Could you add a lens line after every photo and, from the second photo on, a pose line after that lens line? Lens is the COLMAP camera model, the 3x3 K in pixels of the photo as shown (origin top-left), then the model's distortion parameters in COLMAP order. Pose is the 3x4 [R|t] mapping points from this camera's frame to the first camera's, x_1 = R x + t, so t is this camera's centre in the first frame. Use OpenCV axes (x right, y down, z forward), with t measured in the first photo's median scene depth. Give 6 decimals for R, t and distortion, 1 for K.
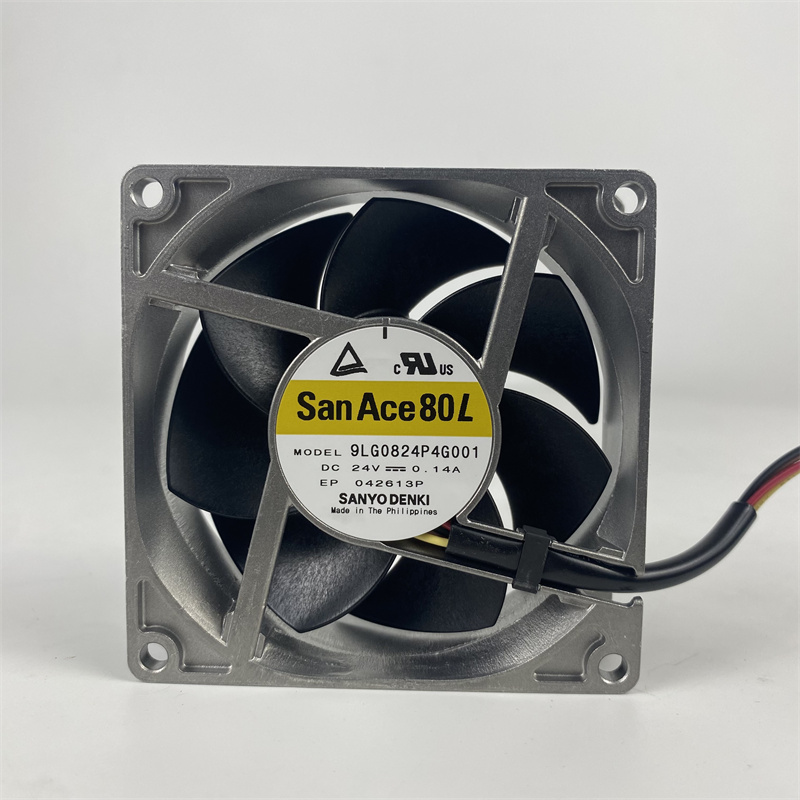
lens RADIAL K [[849.2, 0, 399.0], [0, 849.2, 402.4], [0, 0, 1]] dist [0.008036, 0.000000]
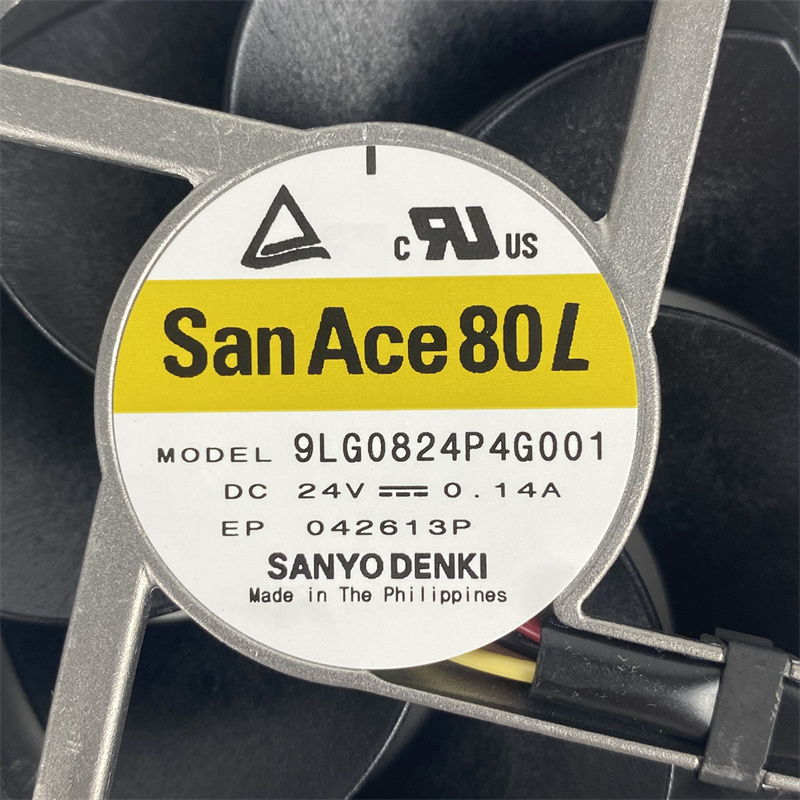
lens RADIAL K [[1206.7, 0, 400.7], [0, 1206.7, 399.3], [0, 0, 1]] dist [0.067621, 0.000000]
pose [[0.999594, -0.020009, -0.020283, 0.007636], [0.018886, 0.998357, -0.054089, 0.065657], [0.021332, 0.053684, 0.998330, 0.414415]]
